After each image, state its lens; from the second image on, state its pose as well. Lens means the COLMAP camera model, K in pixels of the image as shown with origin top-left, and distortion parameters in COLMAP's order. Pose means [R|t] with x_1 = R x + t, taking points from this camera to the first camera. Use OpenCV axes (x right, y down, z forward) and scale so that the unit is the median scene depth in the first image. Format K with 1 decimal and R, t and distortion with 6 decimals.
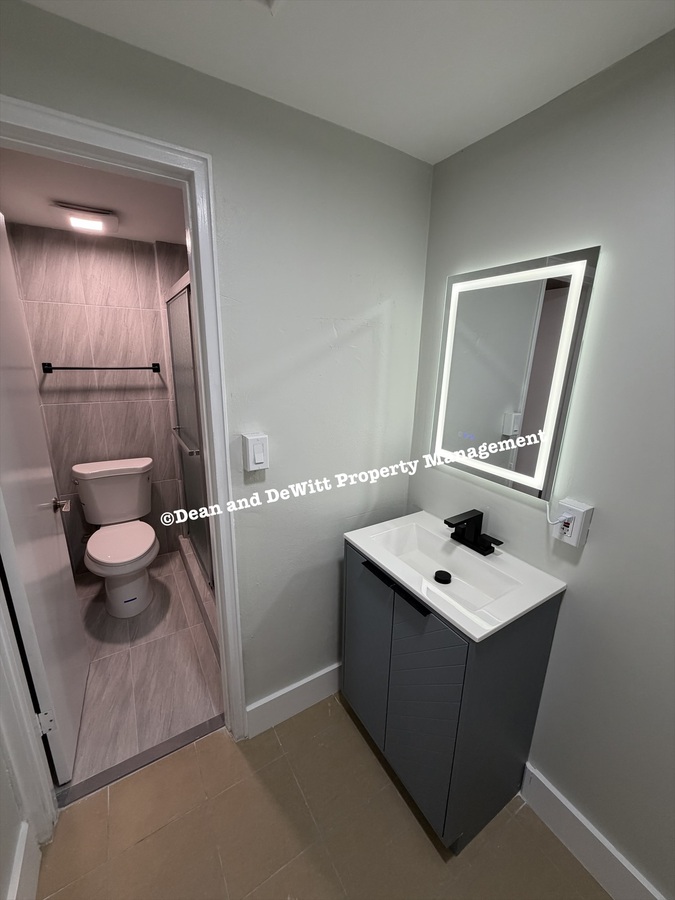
lens RADIAL K [[359.6, 0, 338.5], [0, 359.6, 448.6], [0, 0, 1]] dist [-0.003733, 0.000750]
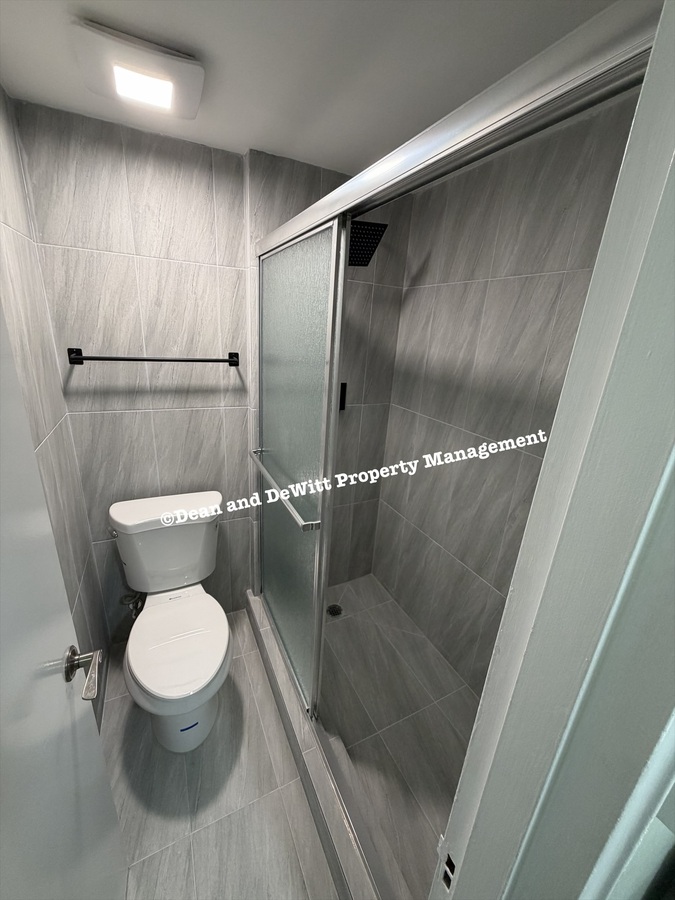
lens RADIAL K [[359.6, 0, 337.0], [0, 359.6, 449.7], [0, 0, 1]] dist [-0.003733, 0.000750]
pose [[0.994290, 0.067372, -0.082751, -0.275474], [-0.062224, 0.996053, 0.063295, -0.123685], [0.086689, -0.057785, 0.994558, 0.381650]]
